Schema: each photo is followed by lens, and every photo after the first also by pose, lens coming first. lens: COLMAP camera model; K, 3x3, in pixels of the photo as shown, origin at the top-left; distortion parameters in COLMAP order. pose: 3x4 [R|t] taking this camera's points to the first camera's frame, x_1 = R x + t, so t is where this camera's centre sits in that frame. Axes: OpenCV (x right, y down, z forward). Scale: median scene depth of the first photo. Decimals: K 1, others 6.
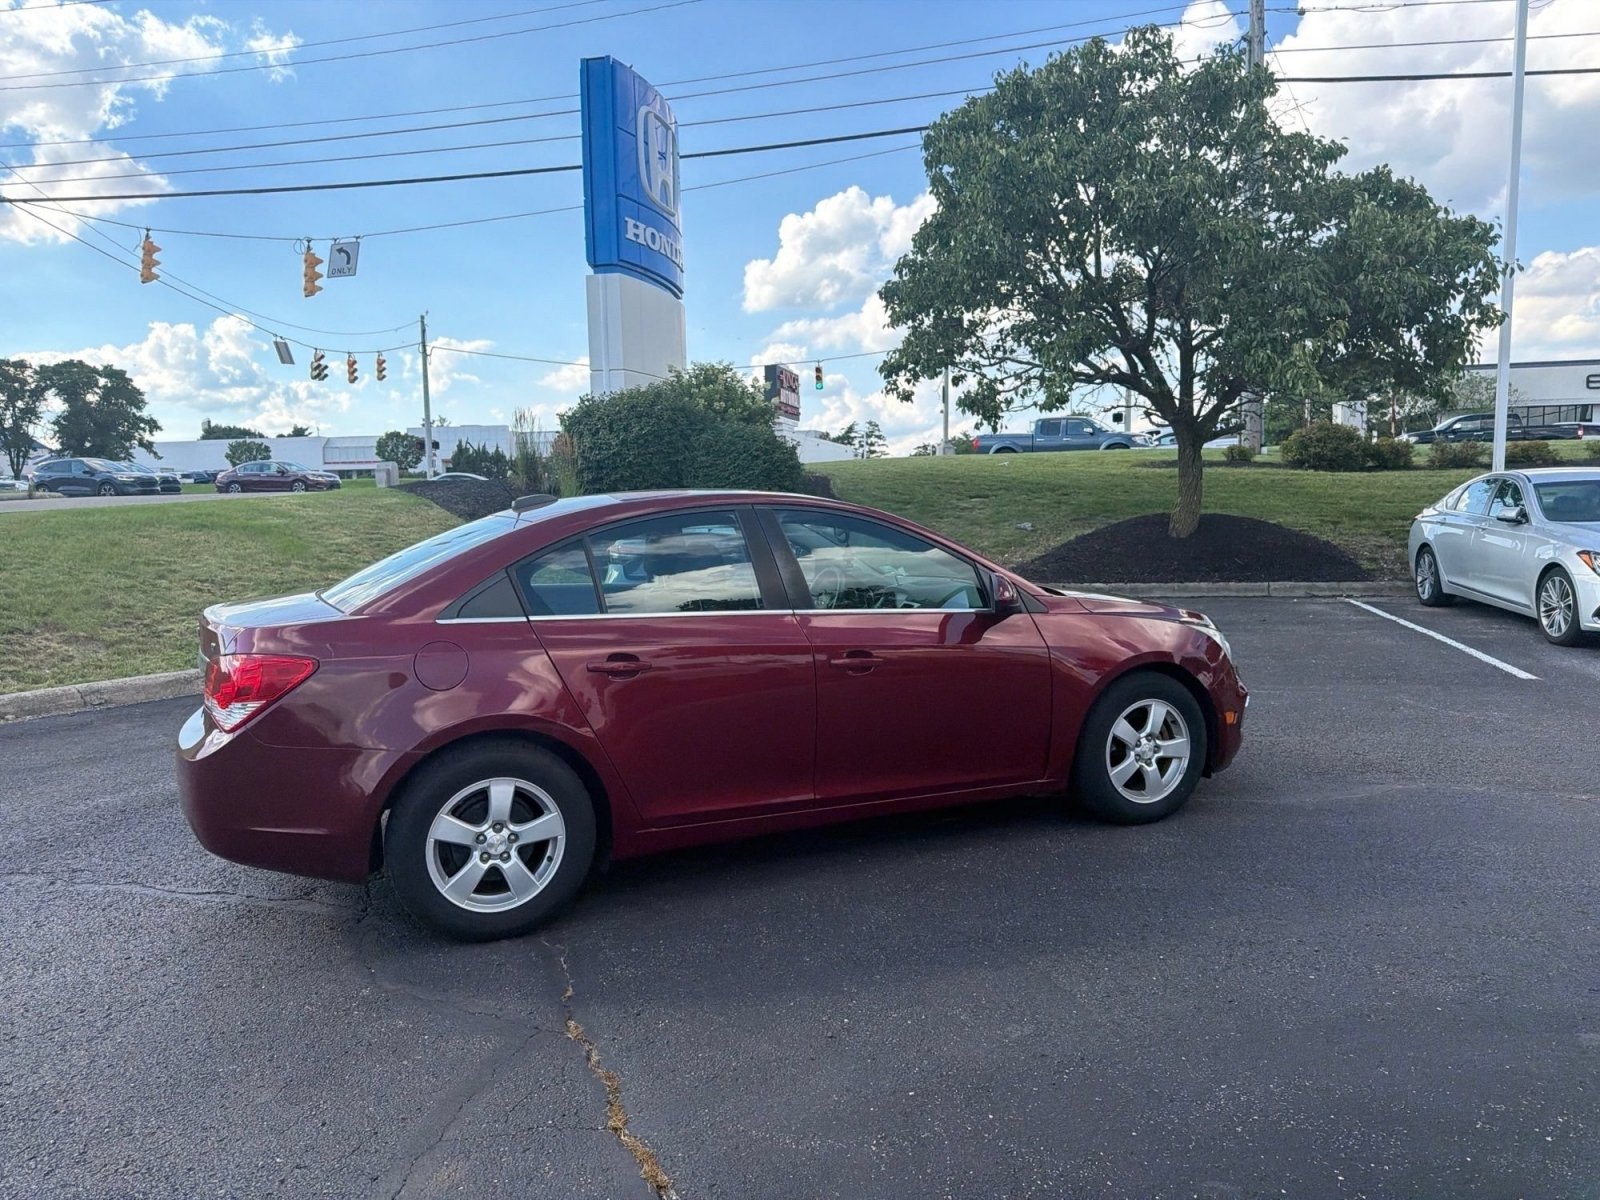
lens RADIAL K [[1139.3, 0, 798.0], [0, 1139.3, 602.1], [0, 0, 1]] dist [0.041965, -0.051659]
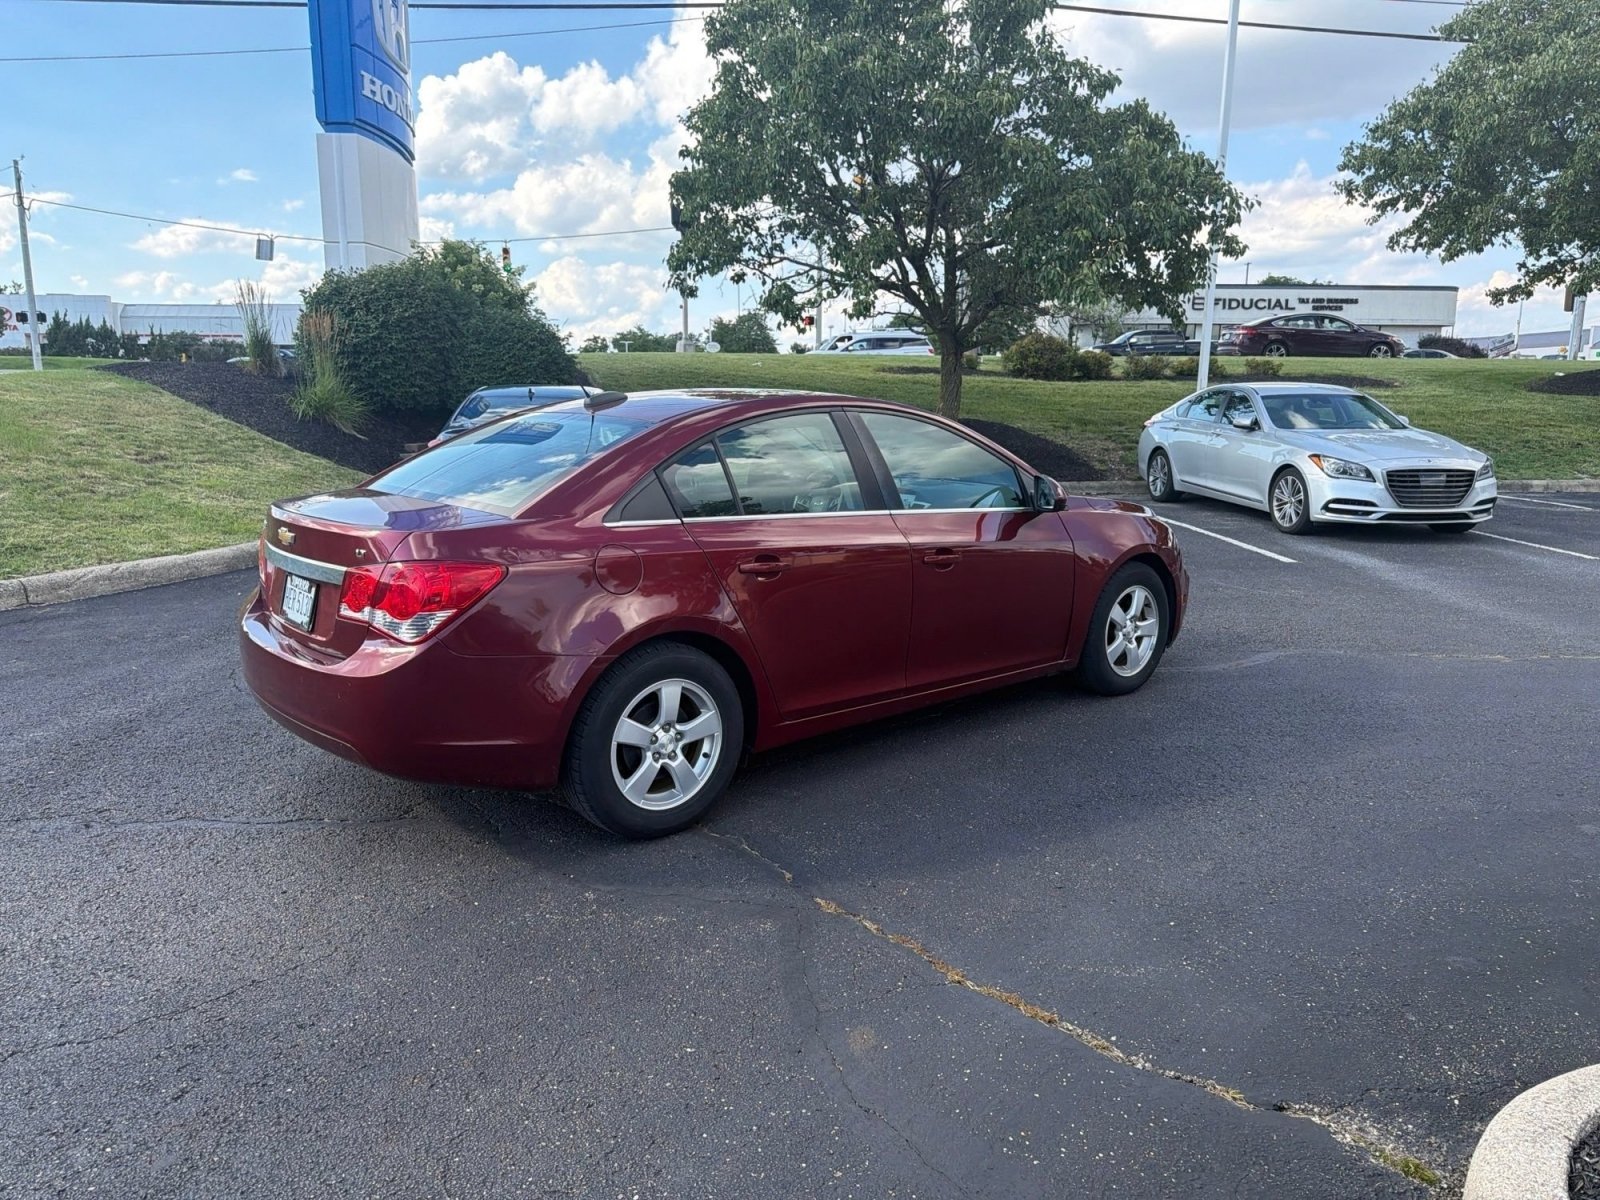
lens RADIAL K [[1139.3, 0, 803.4], [0, 1139.3, 608.6], [0, 0, 1]] dist [0.041965, -0.051659]
pose [[0.955663, -0.032409, 0.292674, -0.109931], [0.004681, 0.995471, 0.094948, -0.000539], [-0.294426, -0.089368, 0.951487, 0.004944]]
